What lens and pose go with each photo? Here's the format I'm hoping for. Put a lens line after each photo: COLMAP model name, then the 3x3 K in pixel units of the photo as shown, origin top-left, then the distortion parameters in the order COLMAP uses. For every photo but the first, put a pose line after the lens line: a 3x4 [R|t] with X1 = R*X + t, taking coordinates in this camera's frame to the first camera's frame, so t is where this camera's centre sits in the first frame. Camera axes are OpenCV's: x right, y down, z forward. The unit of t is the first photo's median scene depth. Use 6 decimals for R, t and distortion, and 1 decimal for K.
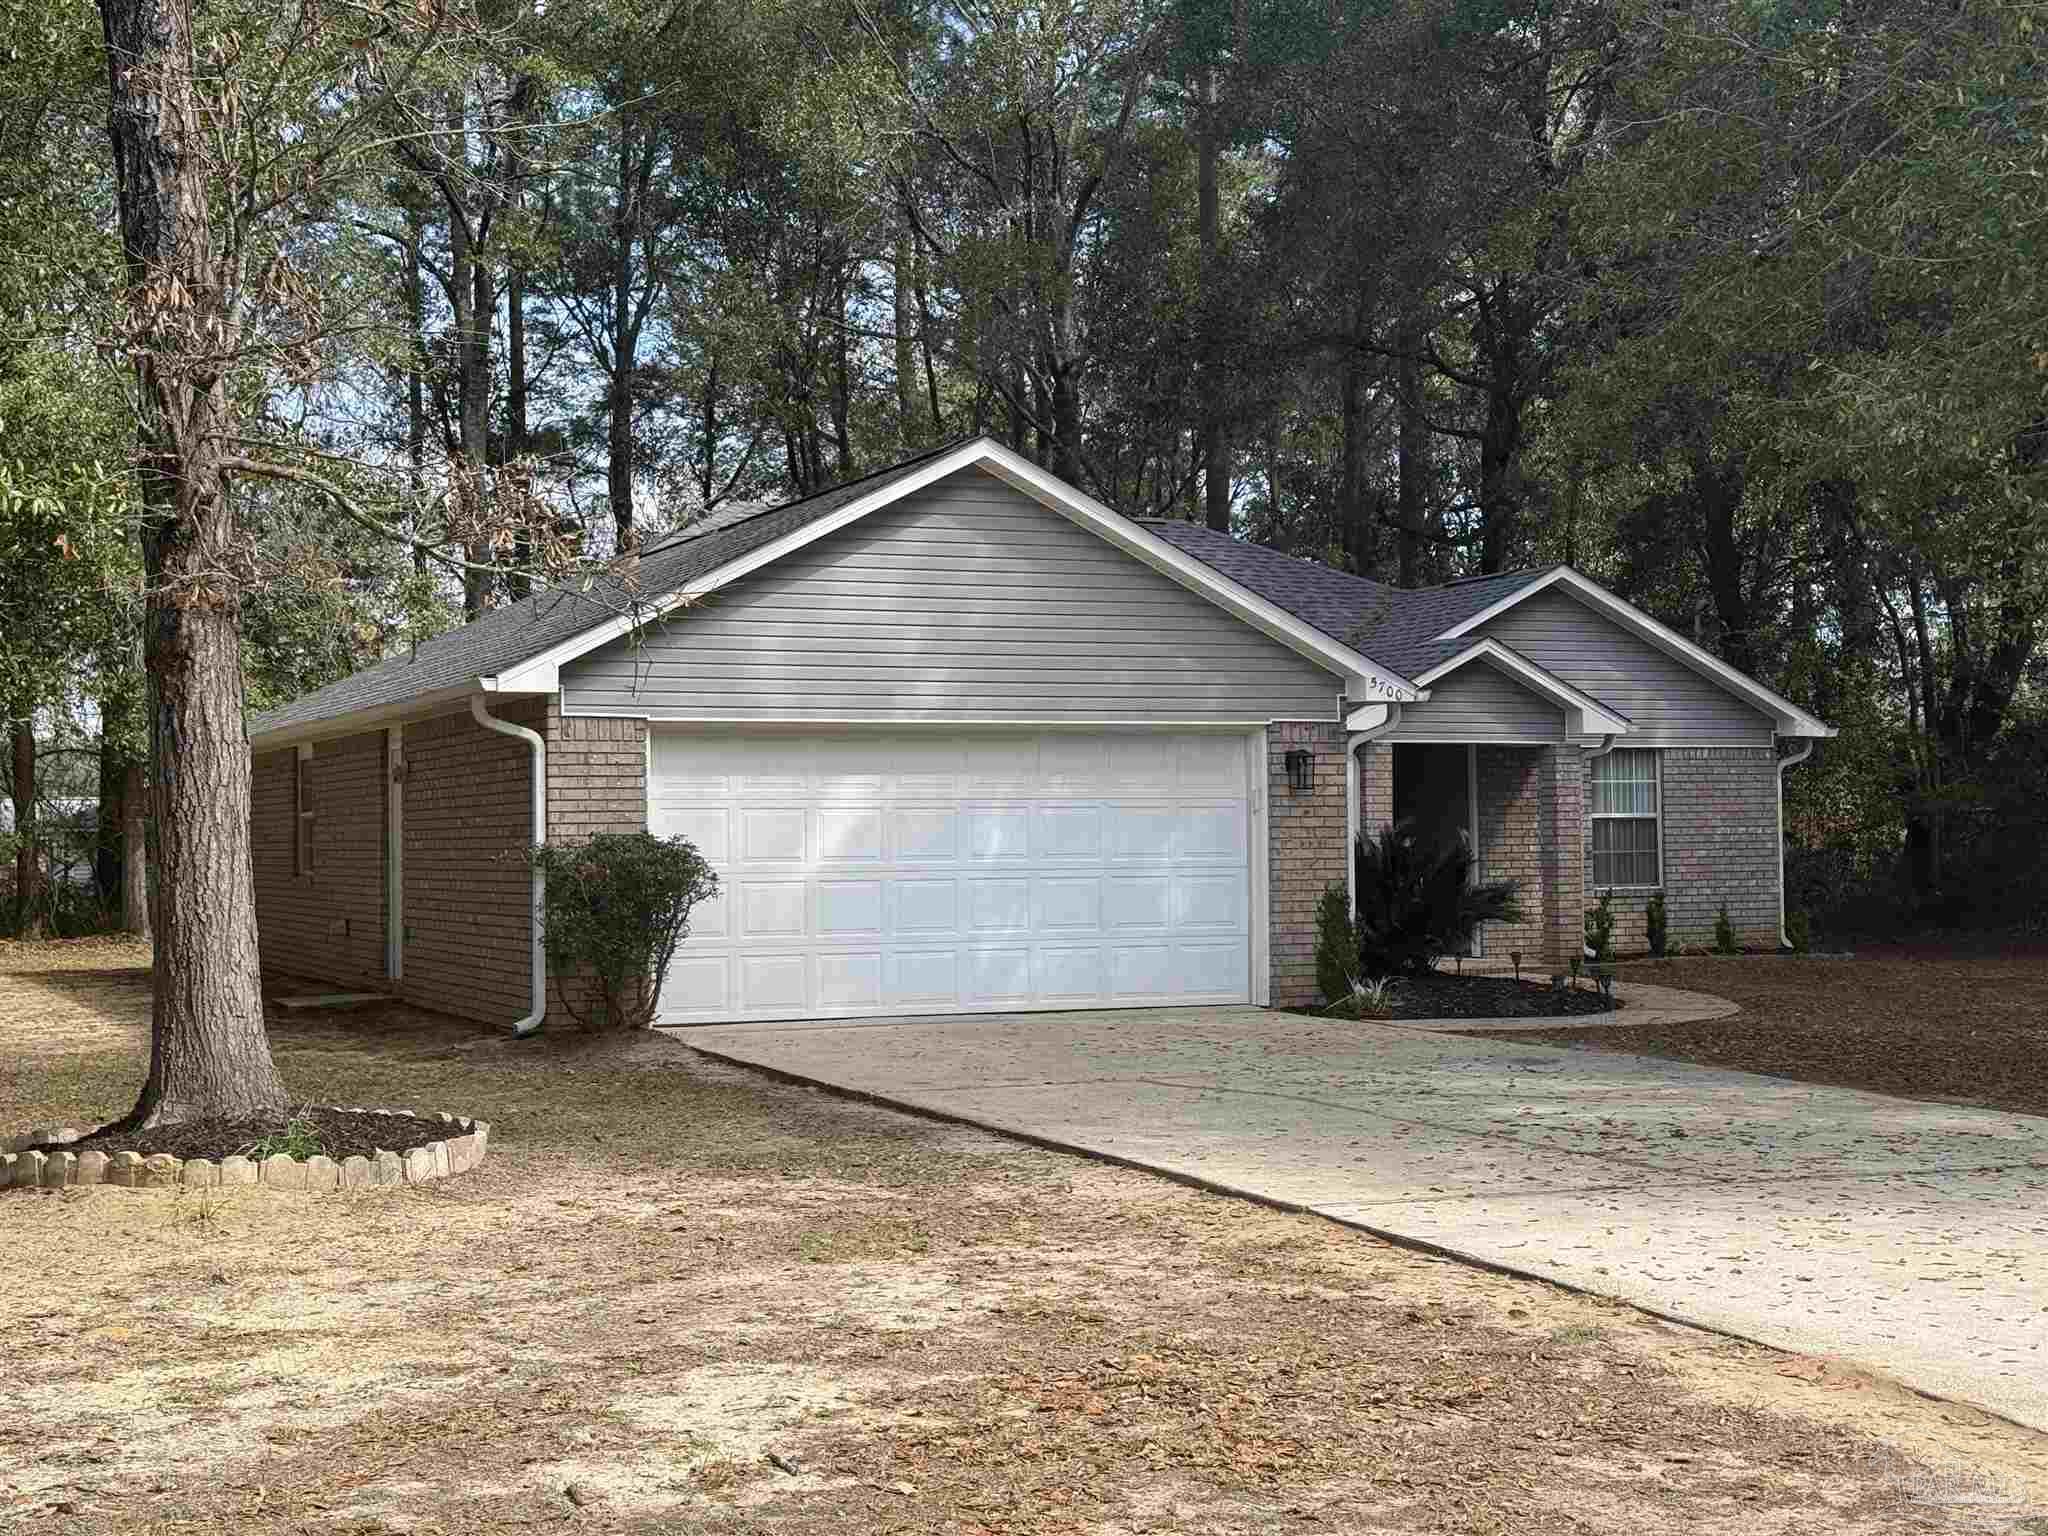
lens RADIAL K [[2977.1, 0, 1033.6], [0, 2977.1, 757.3], [0, 0, 1]] dist [0.131586, 0.000000]
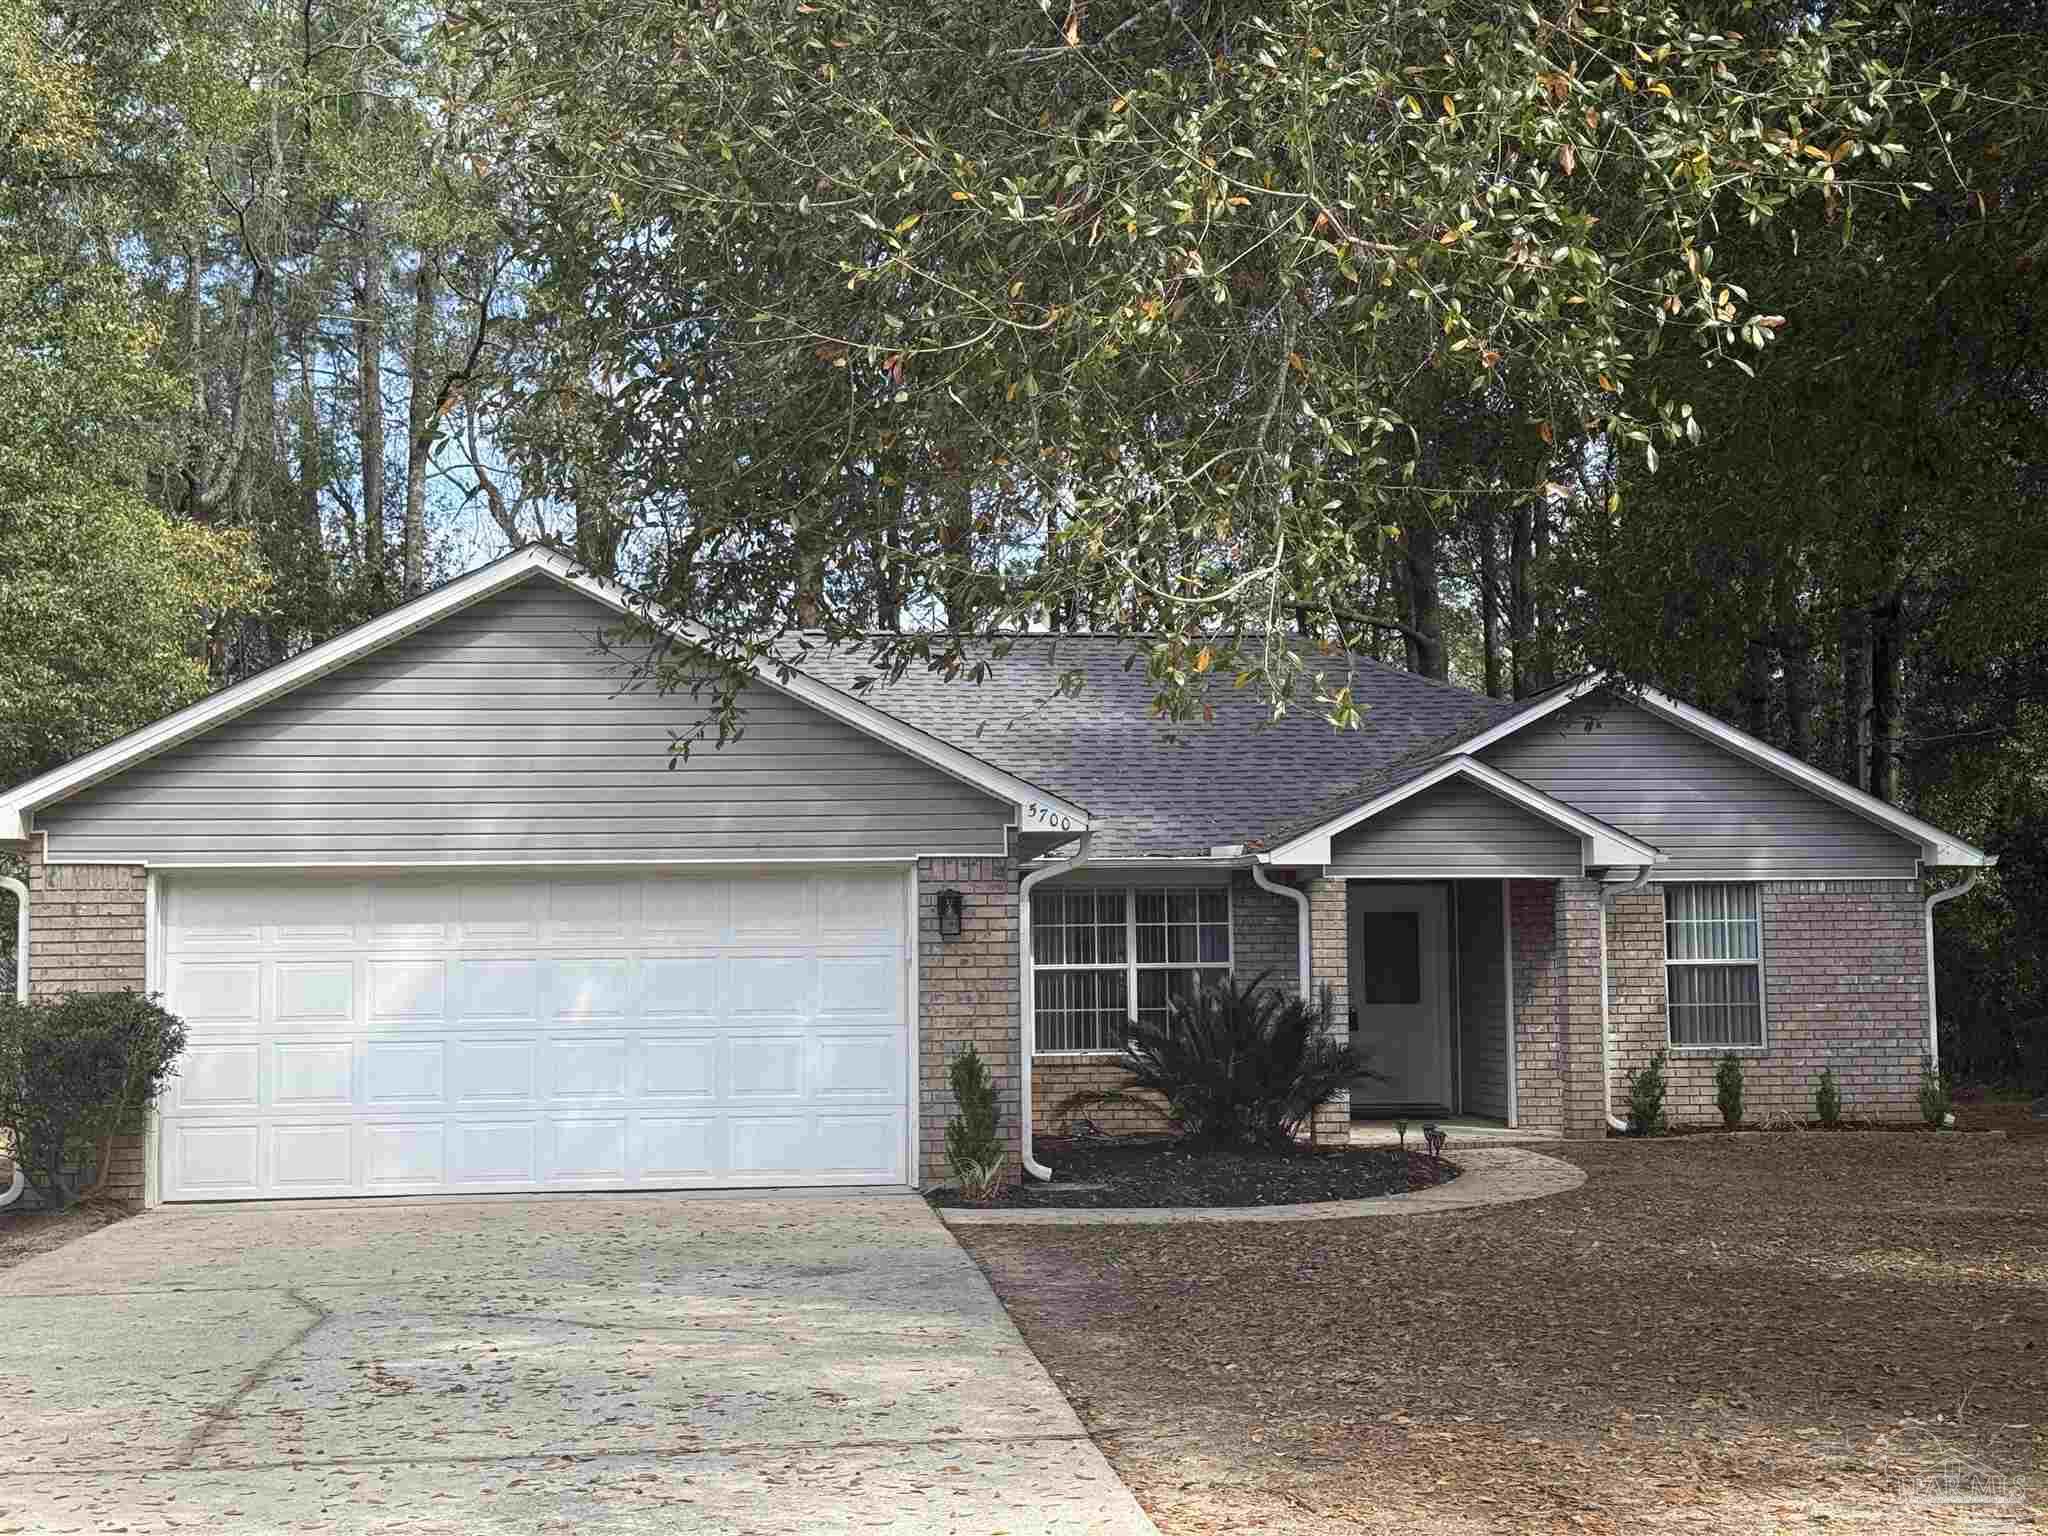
lens RADIAL K [[2977.1, 0, 1034.5], [0, 2977.1, 756.3], [0, 0, 1]] dist [0.131586, 0.000000]
pose [[0.950047, -0.023715, -0.311204, 0.305325], [0.009321, 0.998820, -0.047659, 0.000203], [0.311967, 0.042377, 0.949147, 0.148959]]
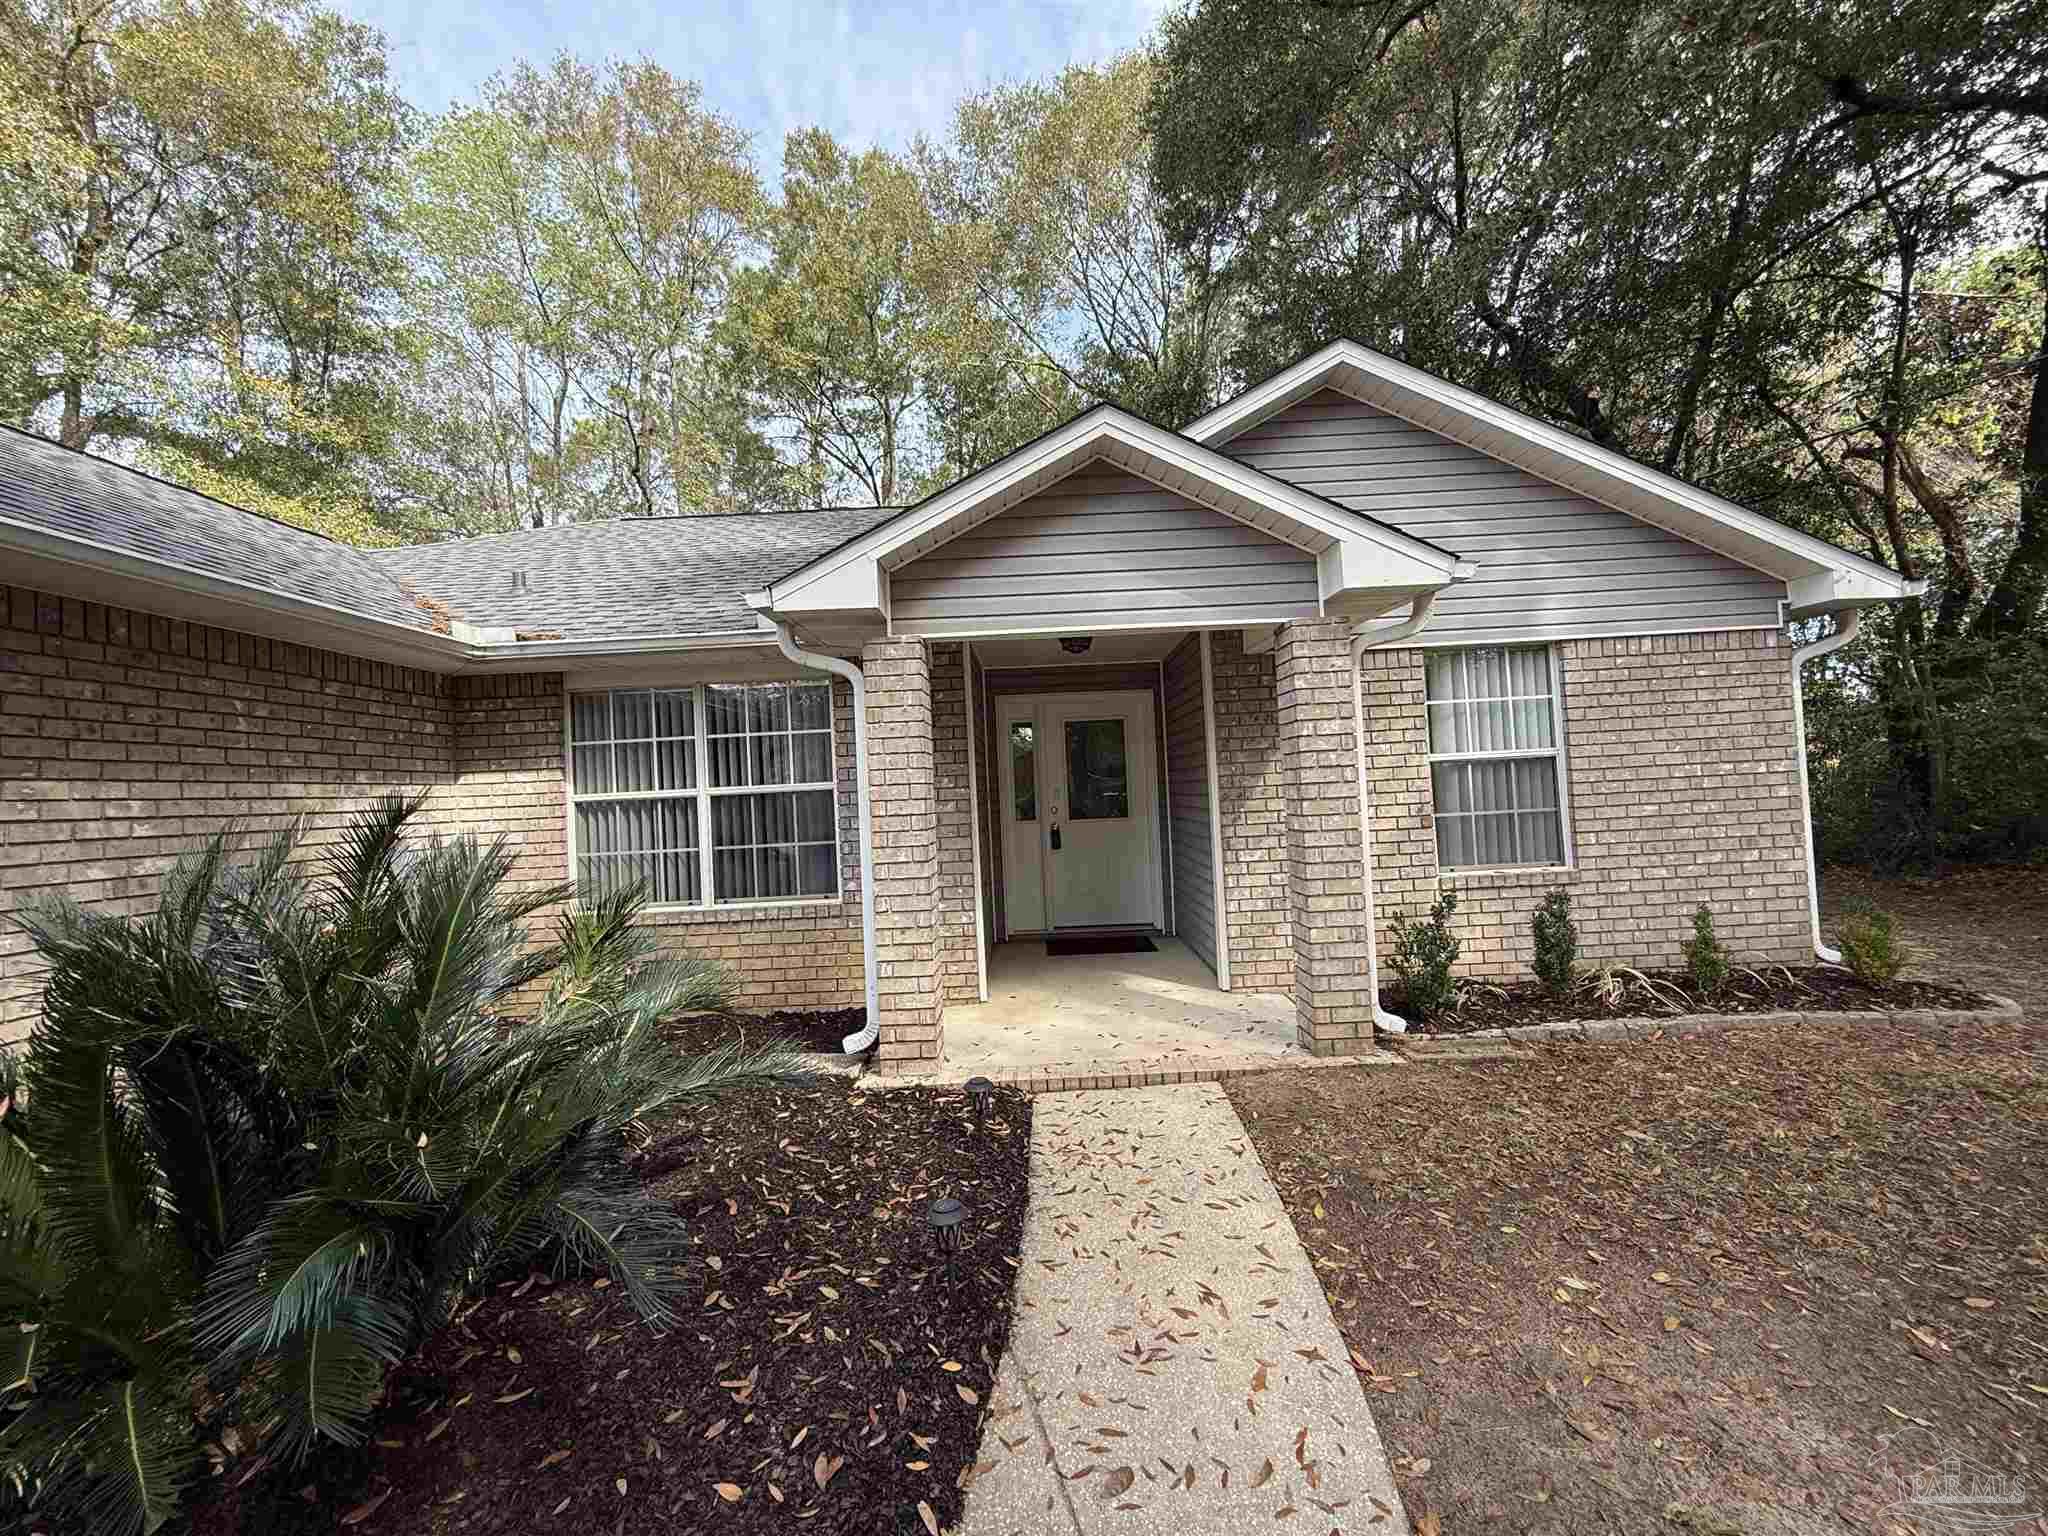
lens RADIAL K [[815.0, 0, 1034.3], [0, 815.0, 767.3], [0, 0, 1]] dist [-0.000325, -0.000217]
pose [[0.911265, -0.043830, -0.409482, 0.195915], [0.048829, 0.998806, 0.001754, 0.018826], [0.408916, -0.021593, 0.912316, 0.880019]]
